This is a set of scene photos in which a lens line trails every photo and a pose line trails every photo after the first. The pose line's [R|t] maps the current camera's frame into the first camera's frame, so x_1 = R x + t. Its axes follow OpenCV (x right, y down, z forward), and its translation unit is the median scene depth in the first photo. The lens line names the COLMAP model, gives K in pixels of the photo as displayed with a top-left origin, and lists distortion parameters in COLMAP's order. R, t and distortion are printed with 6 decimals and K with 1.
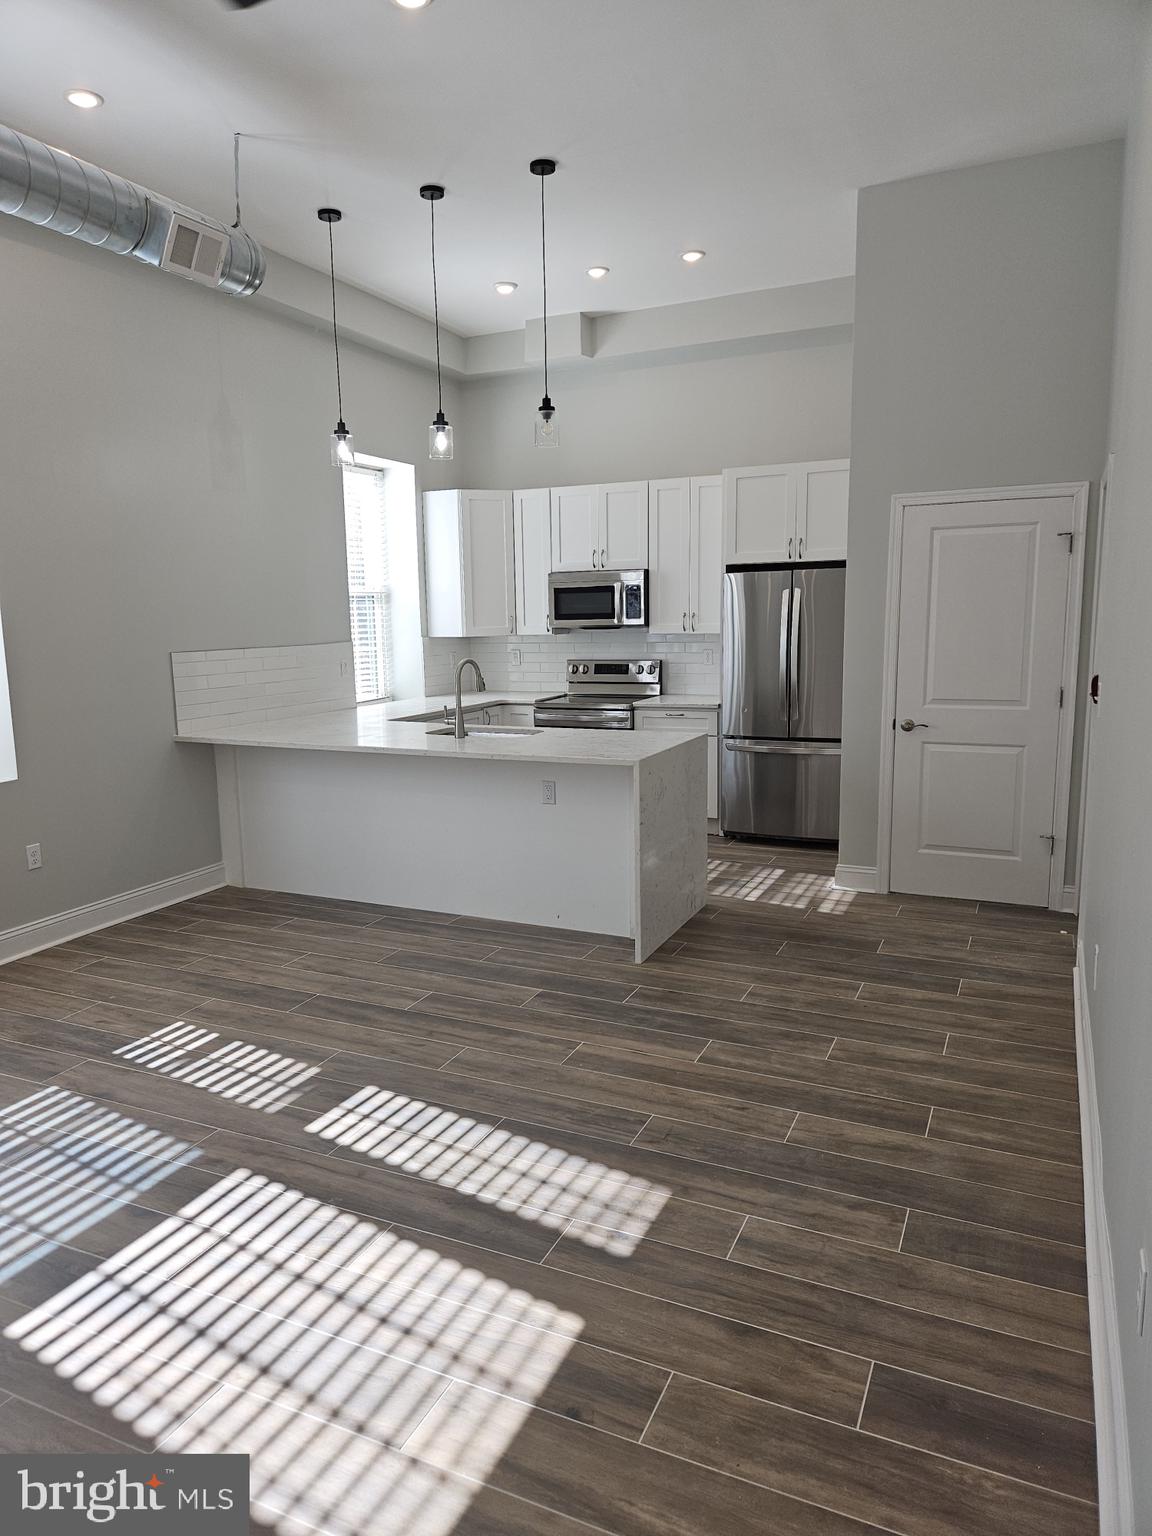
lens RADIAL K [[1022.8, 0, 566.5], [0, 1022.8, 785.5], [0, 0, 1]] dist [0.097488, -0.070018]
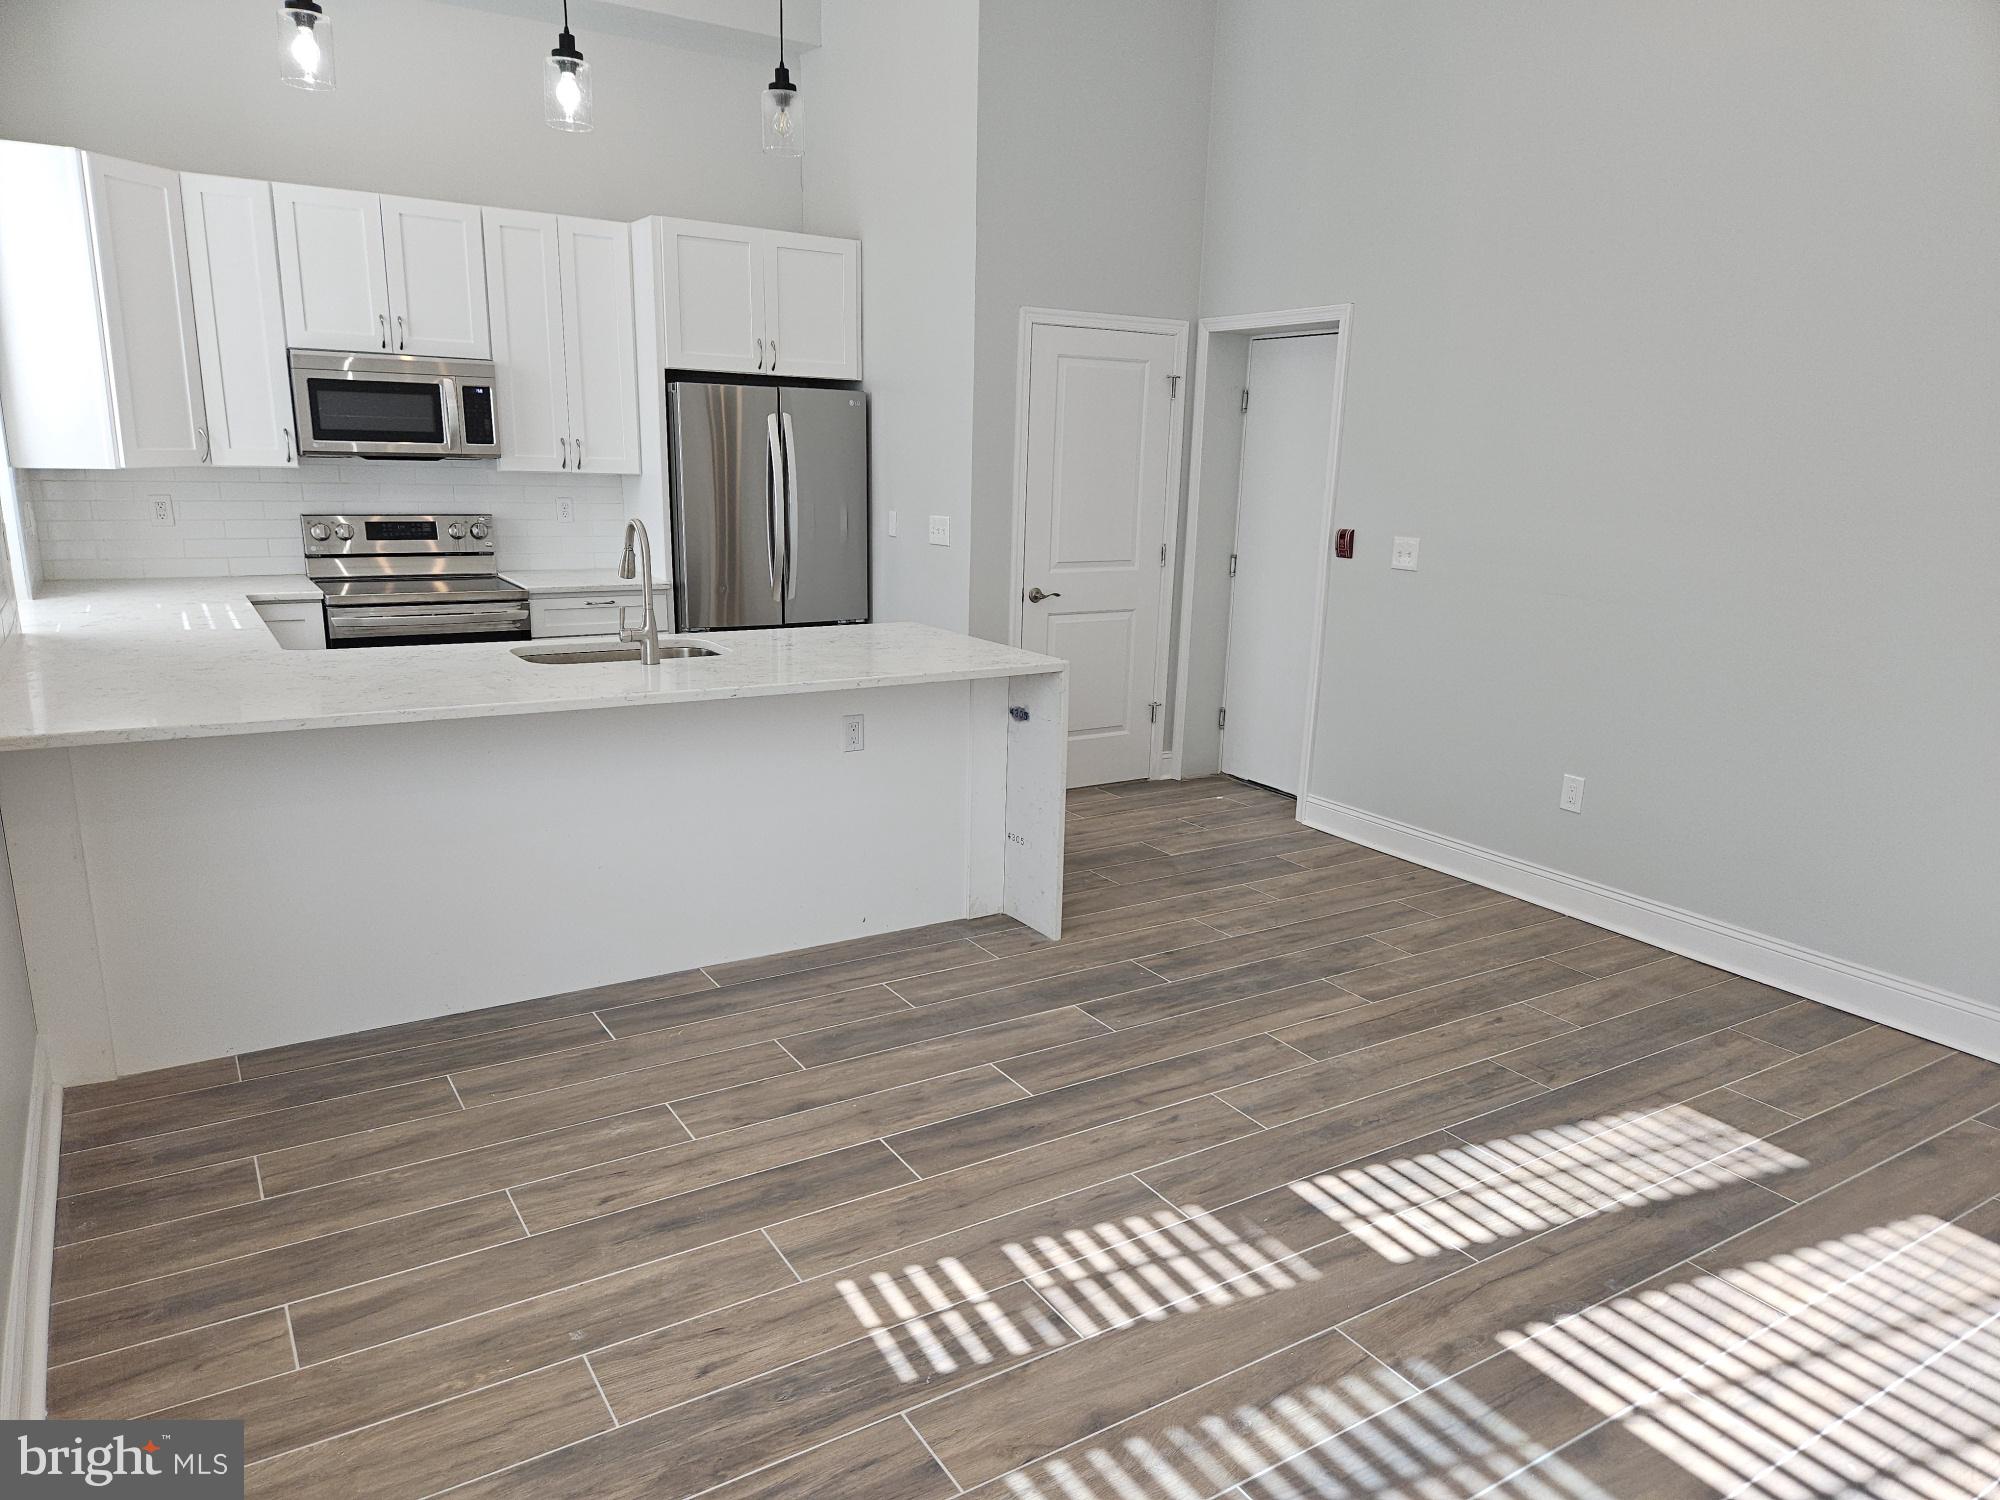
lens RADIAL K [[1319.5, 0, 991.4], [0, 1319.5, 787.2], [0, 0, 1]] dist [0.077289, -0.069326]
pose [[0.540855, -0.178546, 0.821947, -0.856525], [0.108242, 0.983860, 0.142492, -0.087423], [-0.834122, 0.011901, 0.551452, 0.629758]]
